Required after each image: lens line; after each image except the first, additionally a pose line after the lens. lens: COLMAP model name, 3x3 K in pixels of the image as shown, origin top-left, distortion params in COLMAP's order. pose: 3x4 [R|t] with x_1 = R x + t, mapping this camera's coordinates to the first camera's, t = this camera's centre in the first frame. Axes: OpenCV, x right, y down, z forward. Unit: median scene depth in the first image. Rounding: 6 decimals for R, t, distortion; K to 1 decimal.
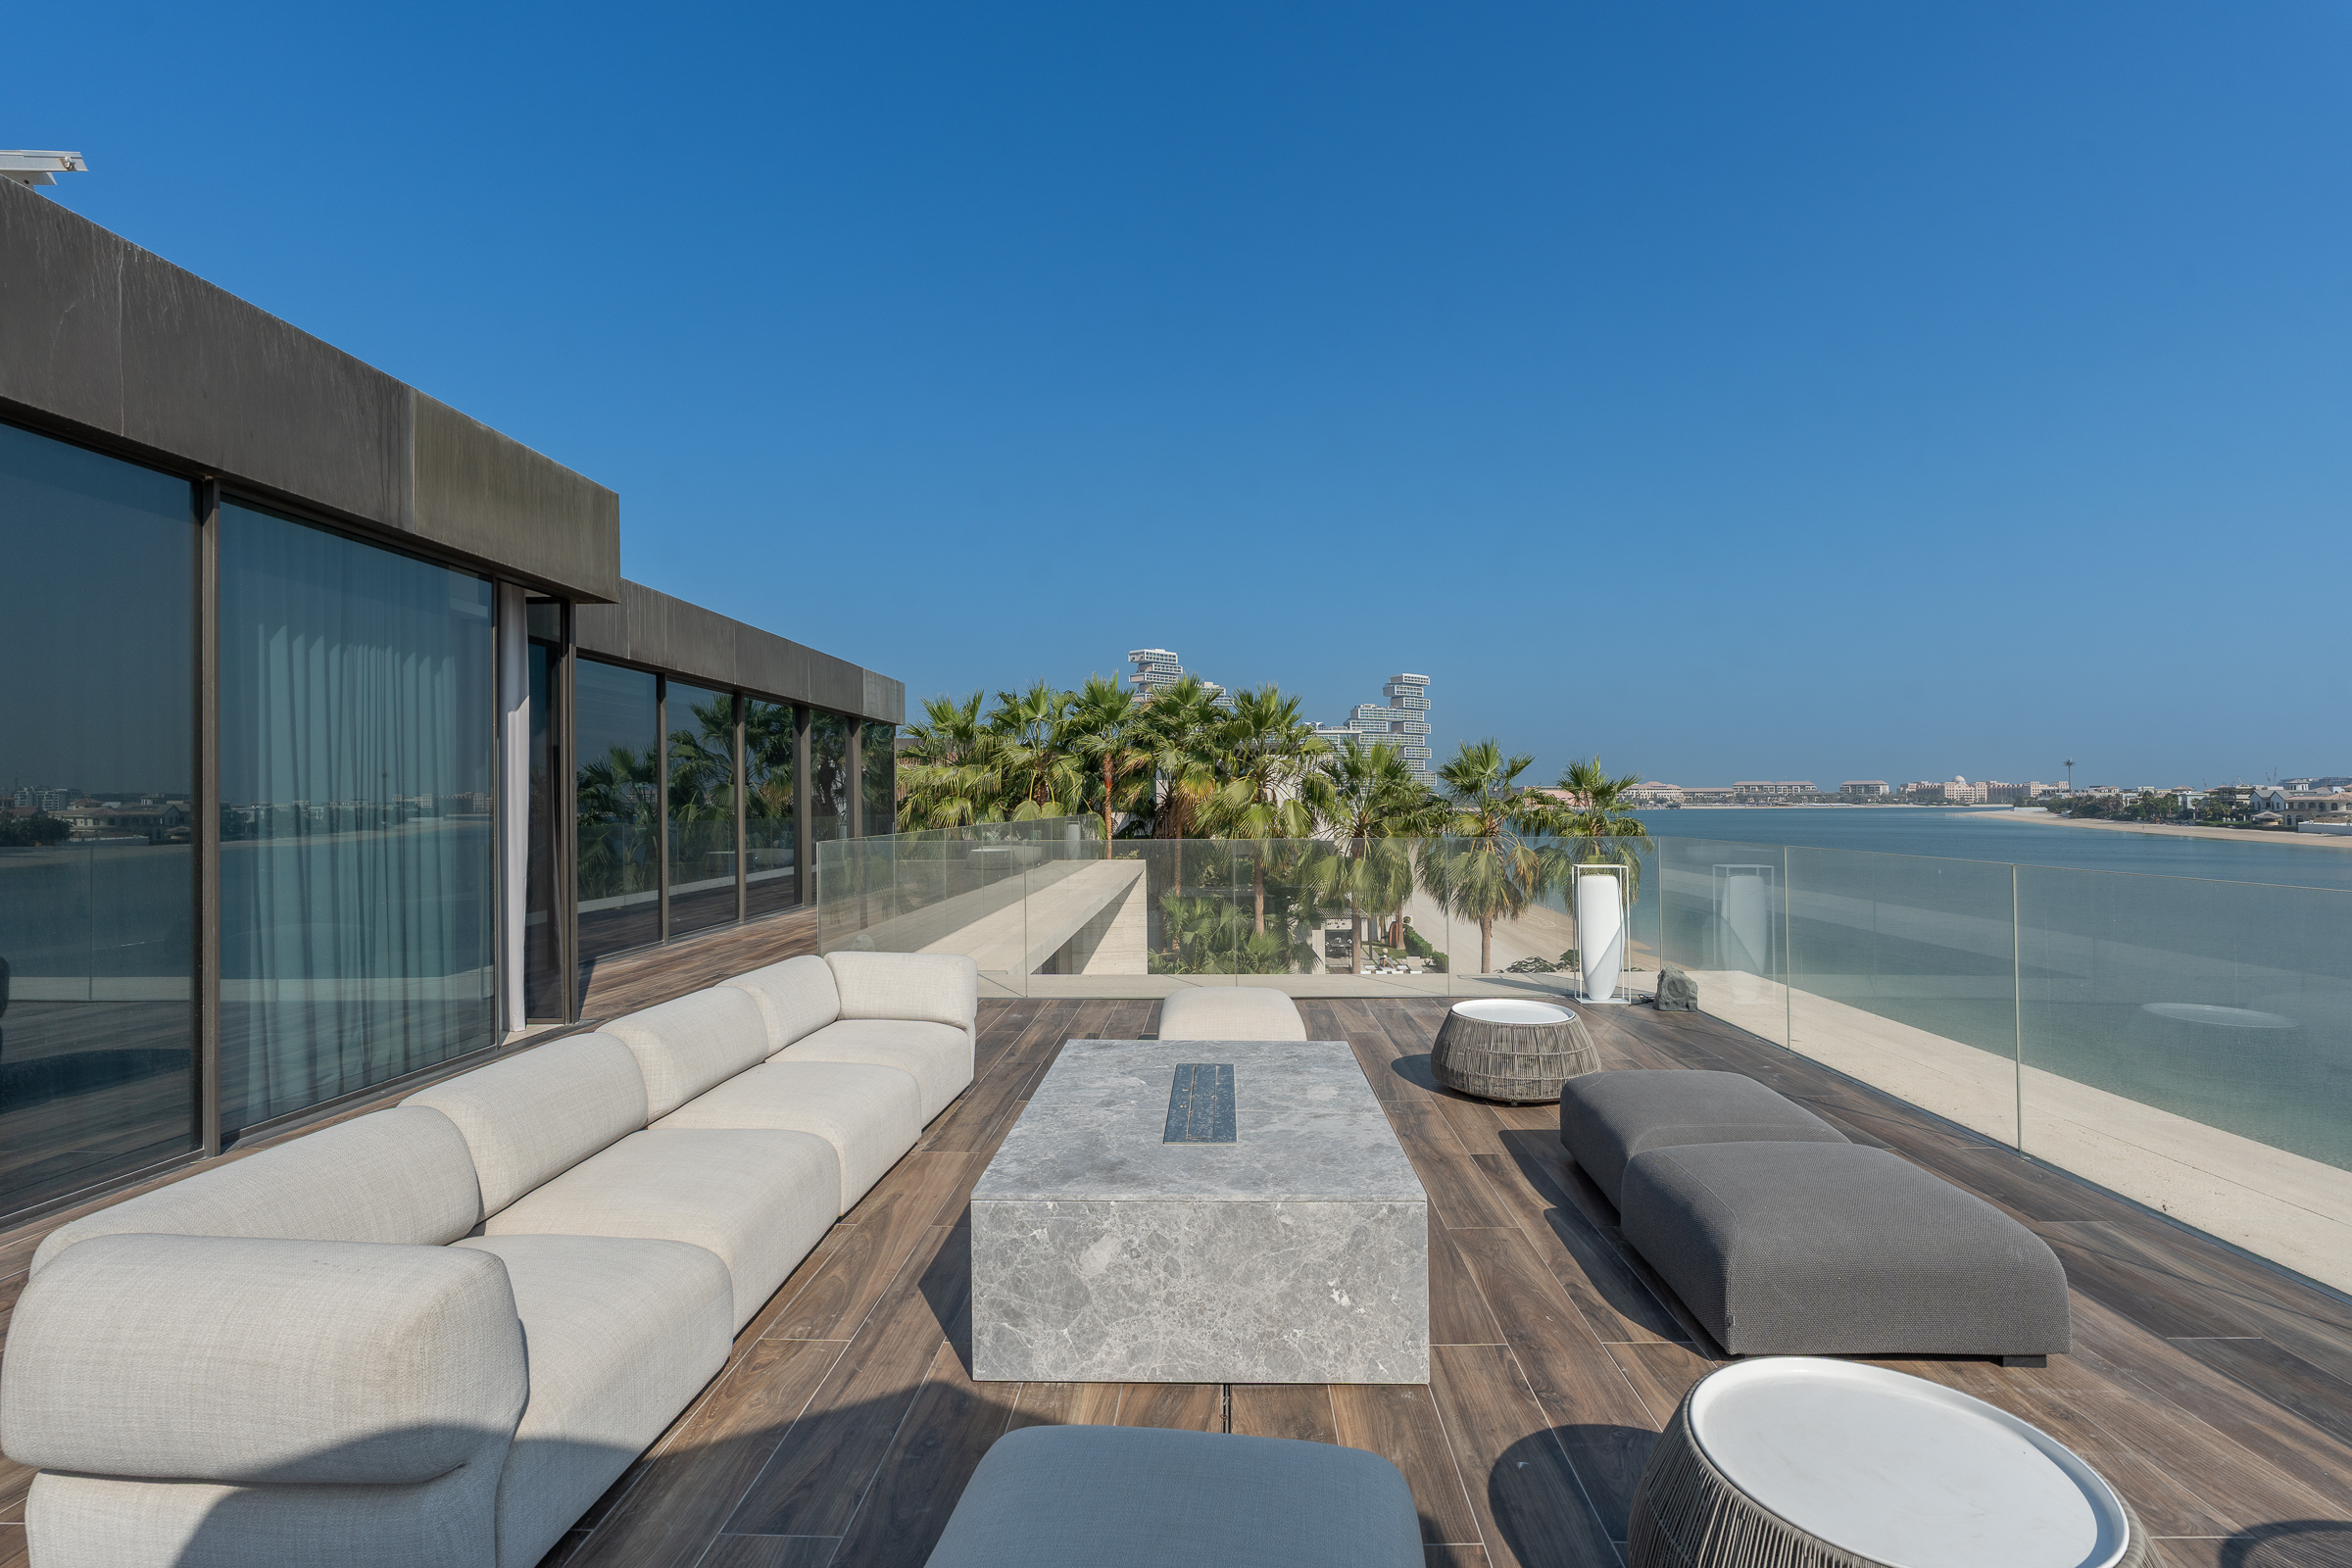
lens RADIAL K [[1077.4, 0, 1153.8], [0, 1077.4, 785.5], [0, 0, 1]] dist [-0.023840, -0.000054]
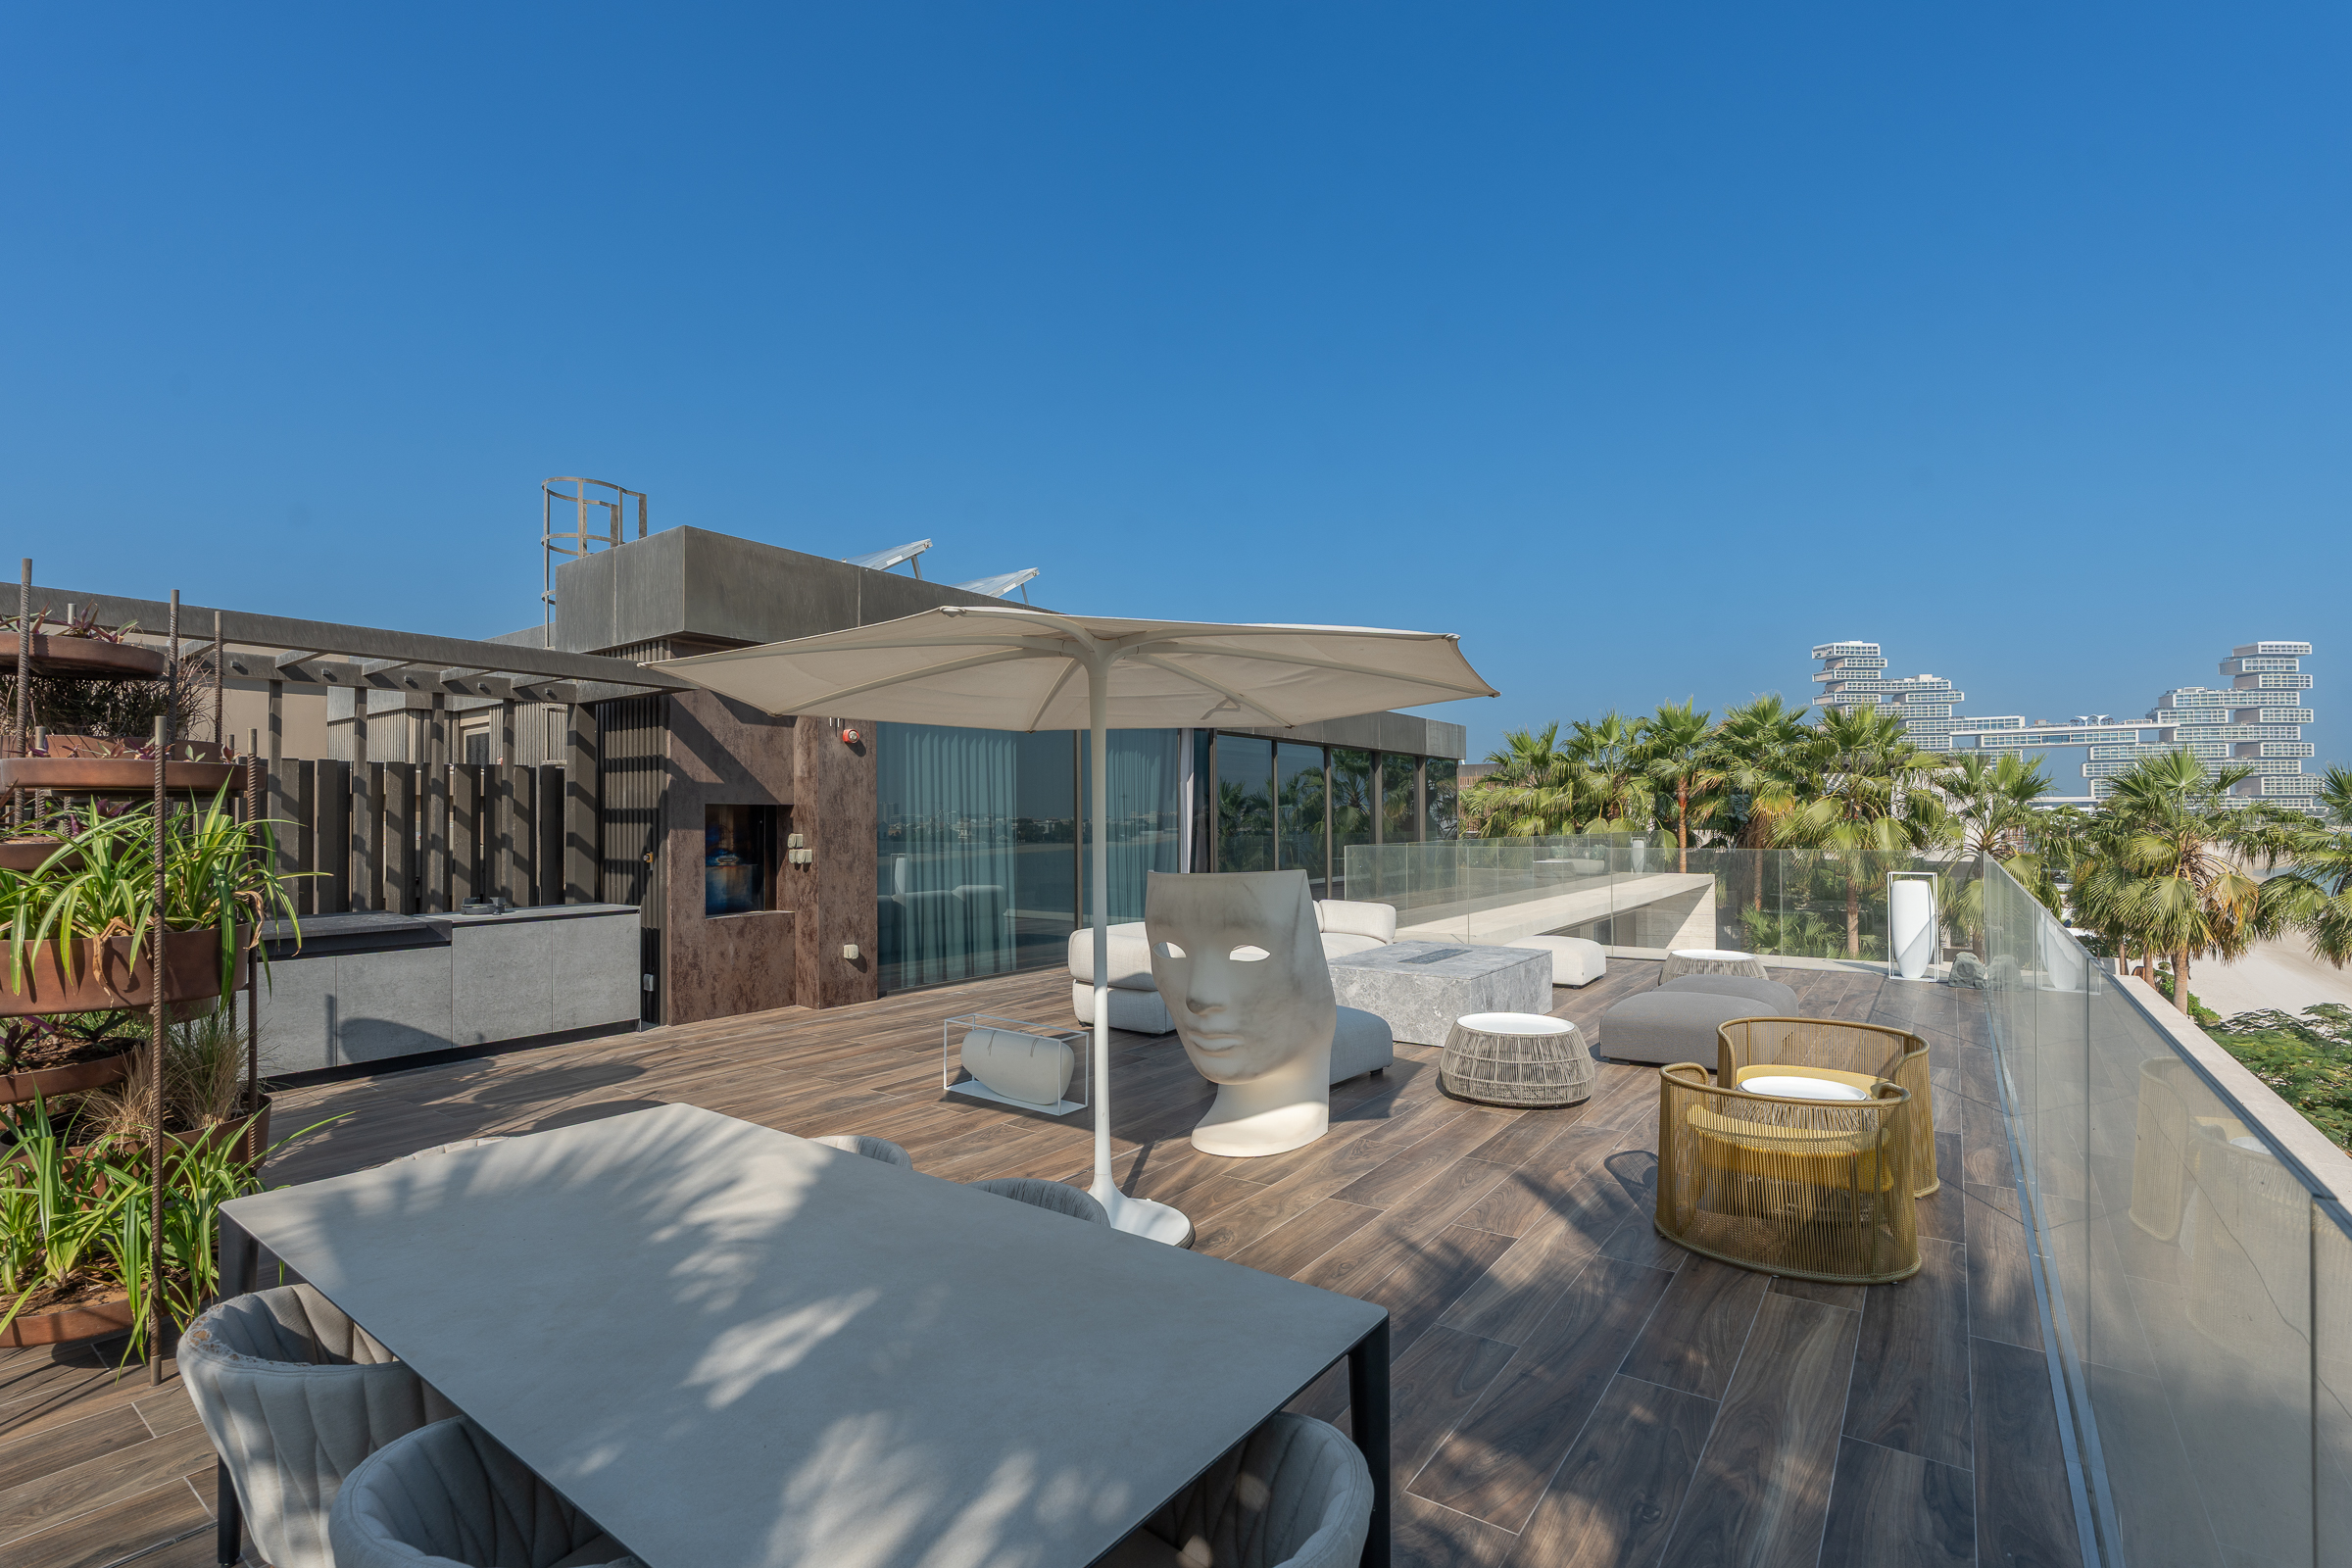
lens RADIAL K [[1077.4, 0, 1186.3], [0, 1077.4, 792.1], [0, 0, 1]] dist [-0.023840, -0.000054]
pose [[0.844658, -0.012323, -0.535164, 0.114058], [0.007937, 0.999913, -0.010499, -0.004822], [0.535247, 0.004621, 0.844683, -0.167012]]
